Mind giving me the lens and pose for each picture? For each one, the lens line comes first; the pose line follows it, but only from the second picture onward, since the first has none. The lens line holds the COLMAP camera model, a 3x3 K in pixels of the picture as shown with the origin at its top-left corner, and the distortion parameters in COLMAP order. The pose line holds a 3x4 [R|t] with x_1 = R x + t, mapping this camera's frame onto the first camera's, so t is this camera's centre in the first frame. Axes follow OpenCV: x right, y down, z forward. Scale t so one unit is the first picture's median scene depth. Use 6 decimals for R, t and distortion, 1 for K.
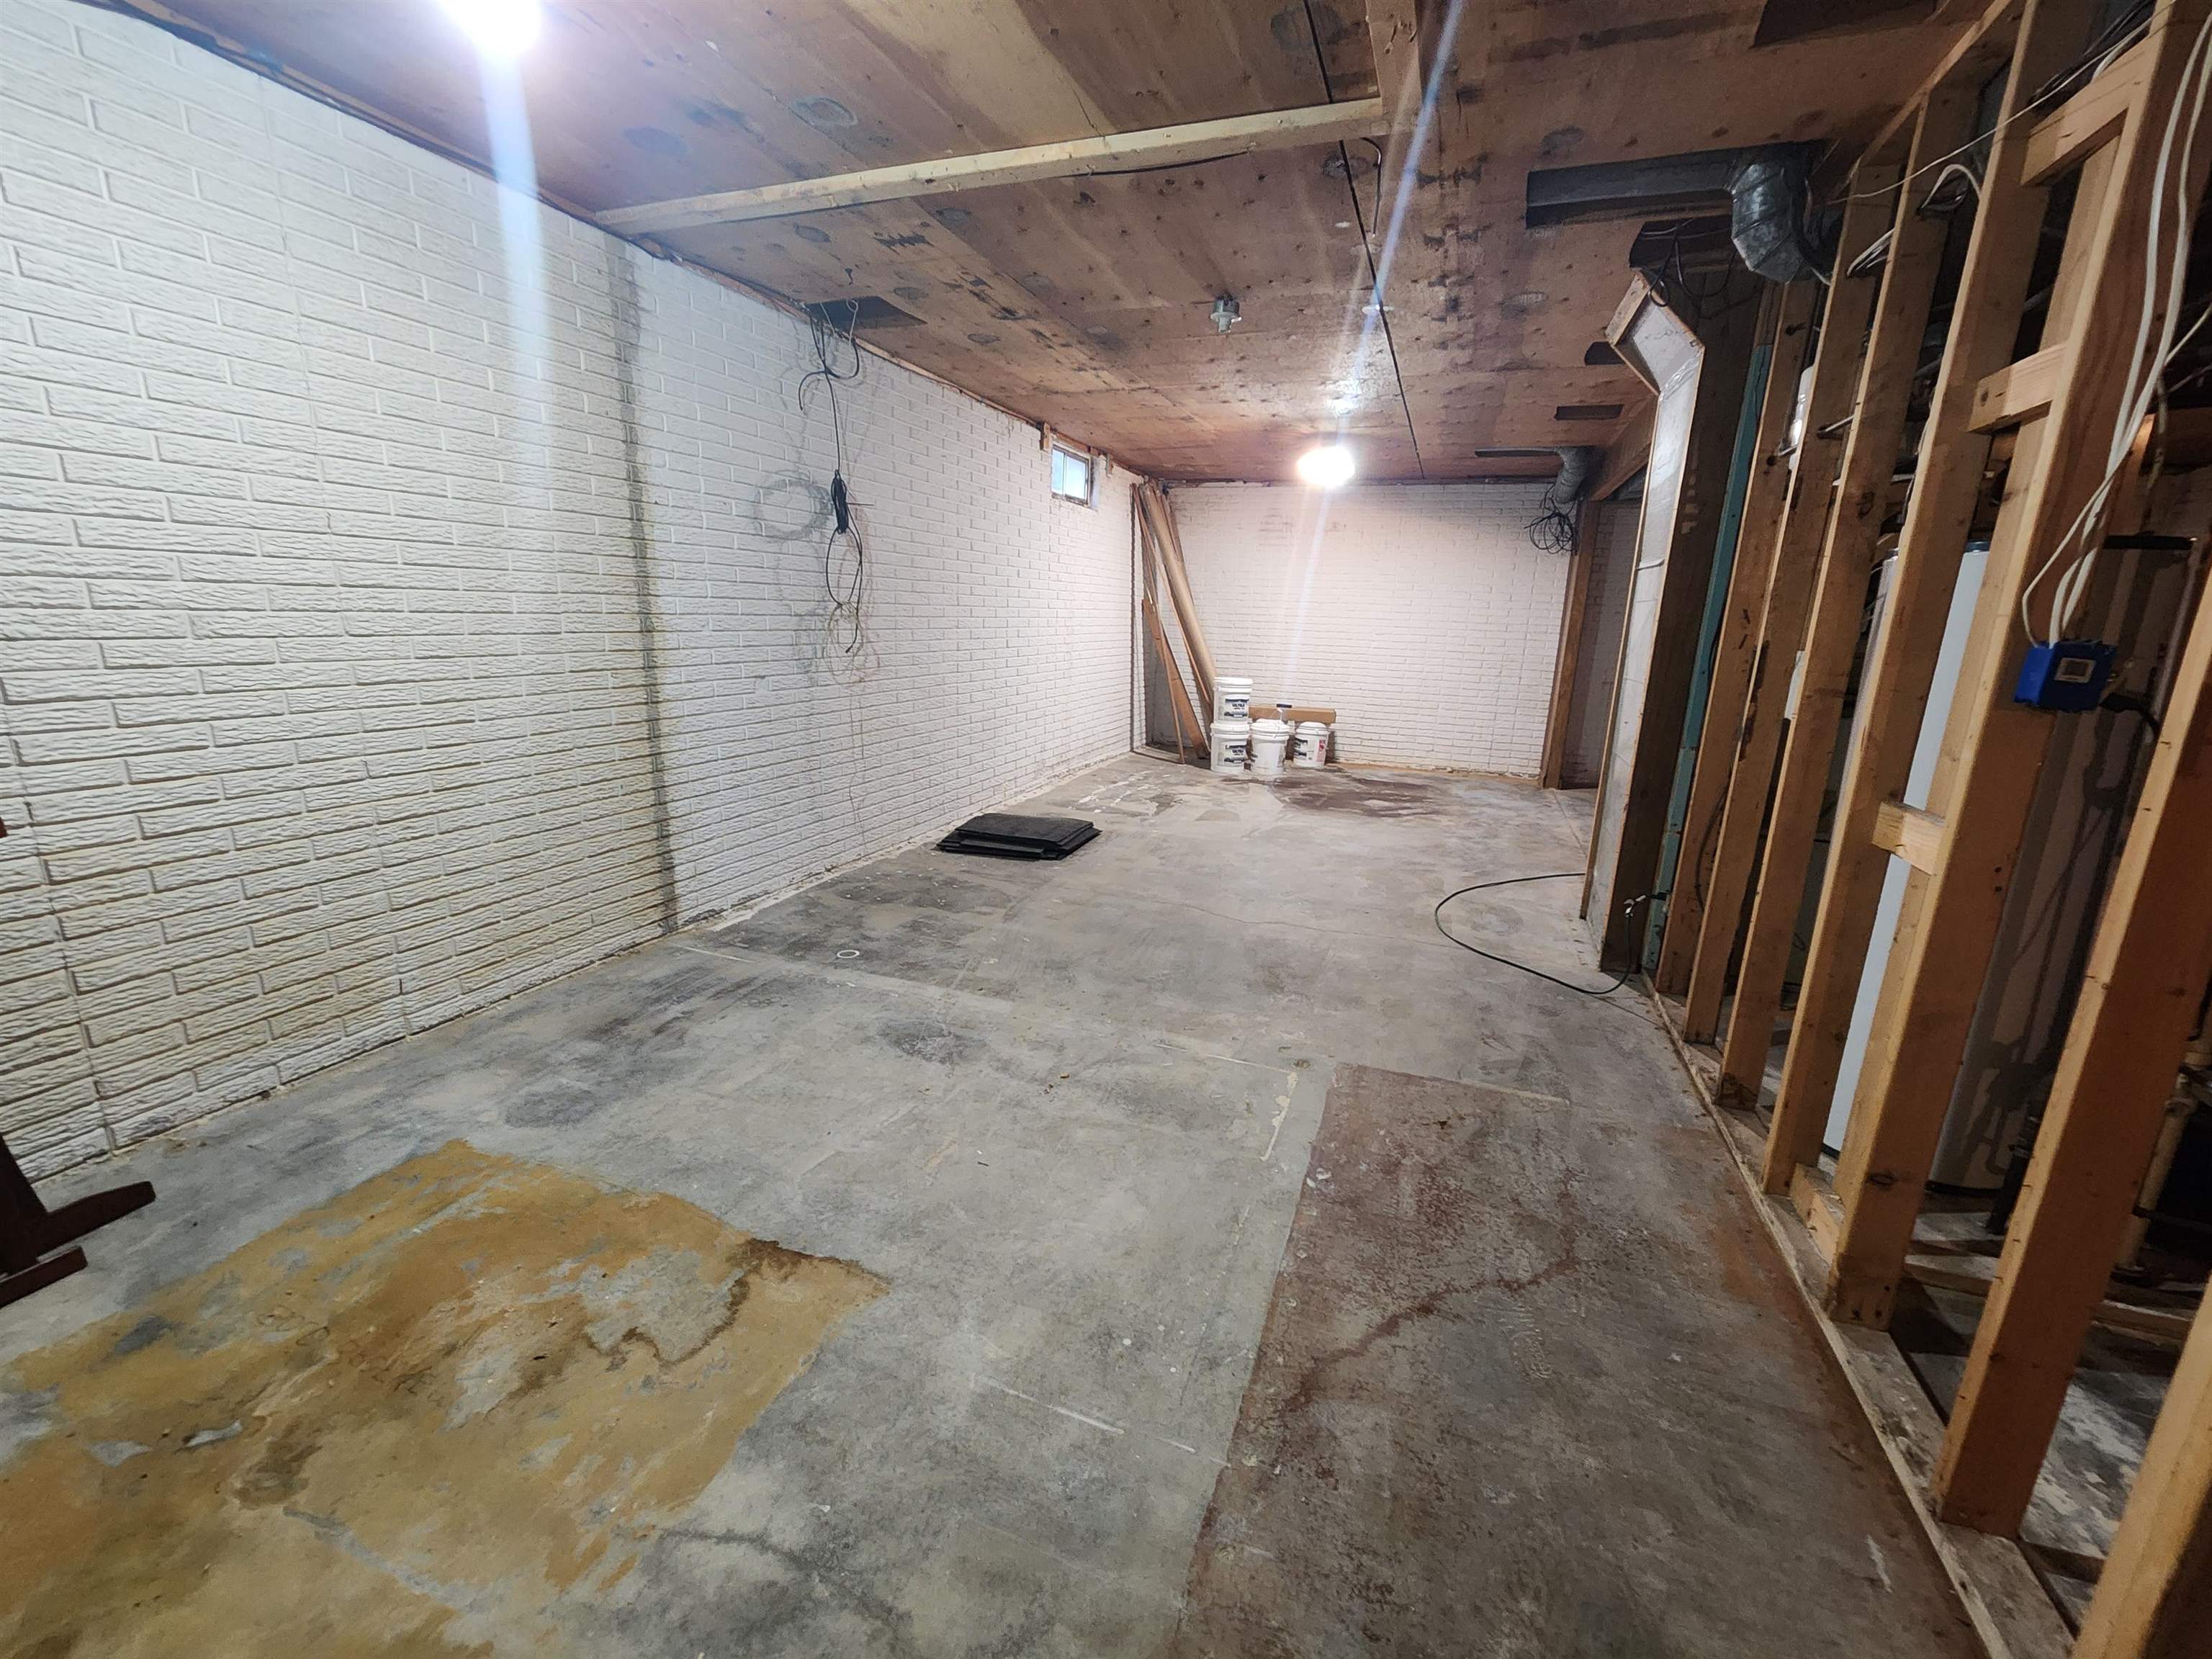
lens RADIAL K [[906.7, 0, 1109.0], [0, 906.7, 829.3], [0, 0, 1]] dist [-0.002421, 0.001617]
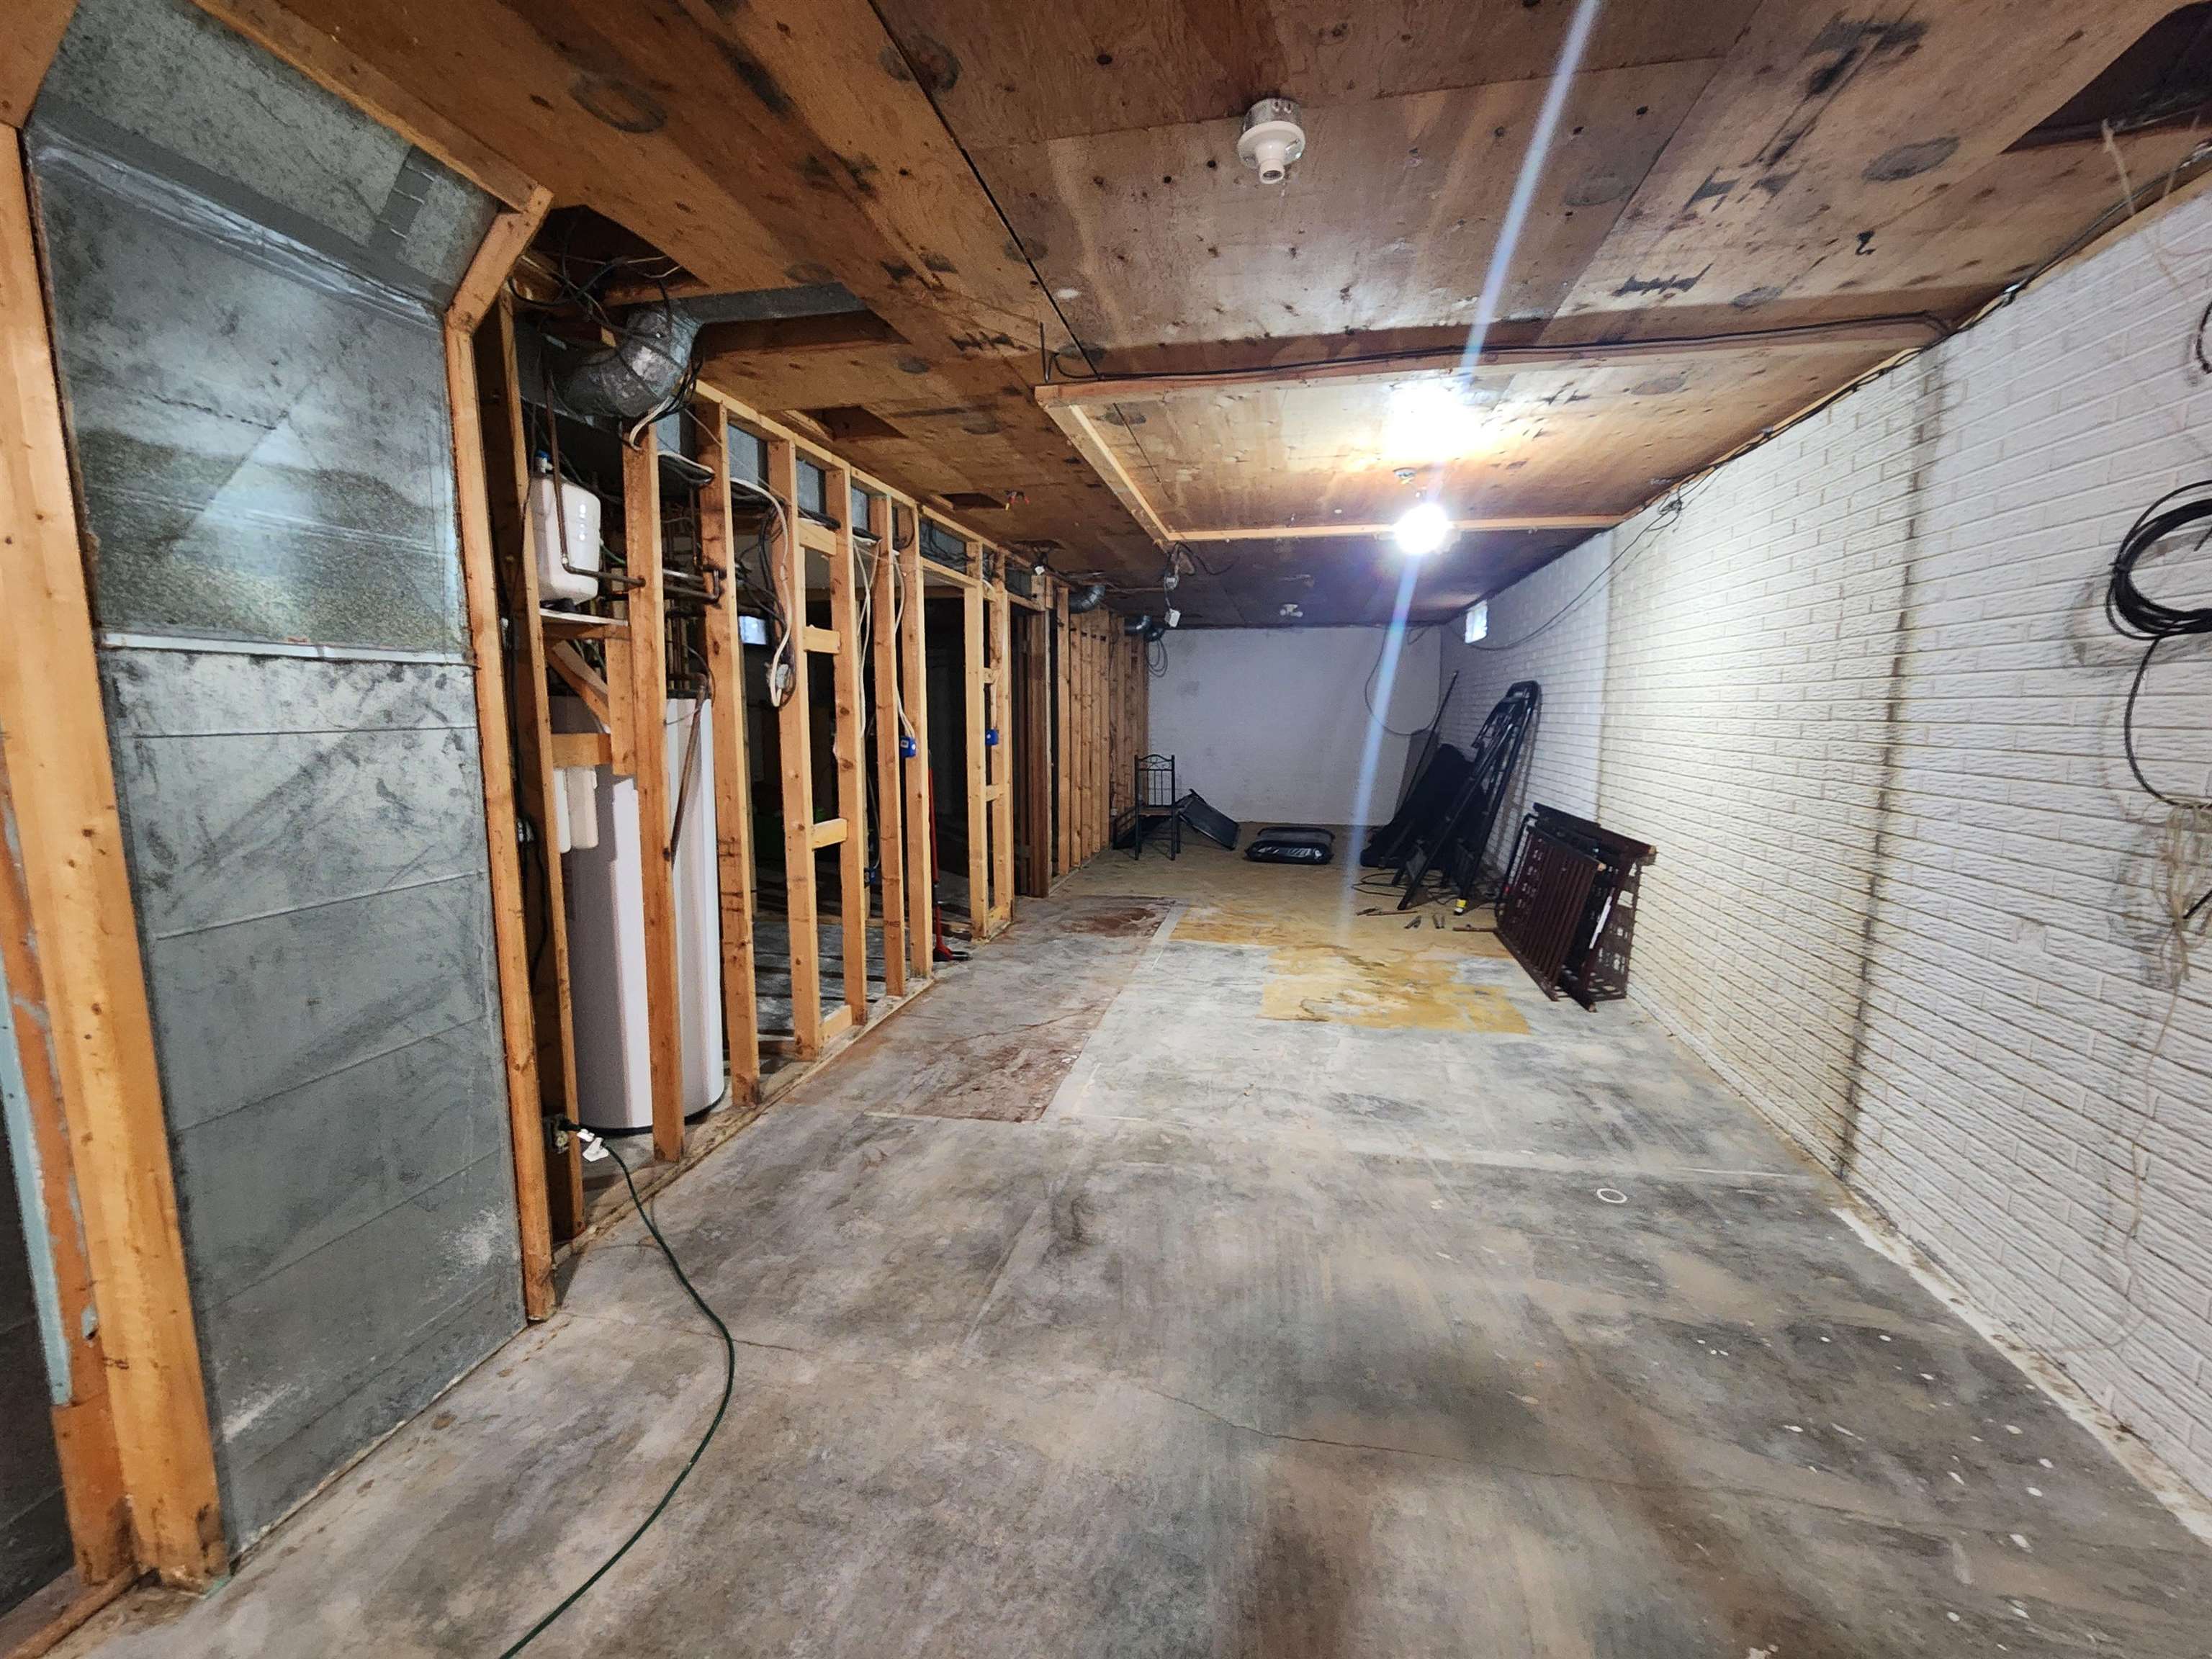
lens RADIAL K [[906.7, 0, 1108.3], [0, 906.7, 835.4], [0, 0, 1]] dist [-0.002421, 0.001617]
pose [[-0.987023, -0.012548, -0.160090, 0.292927], [-0.070348, 0.929975, 0.360828, -0.432492], [0.144352, 0.367407, -0.918790, 1.625179]]
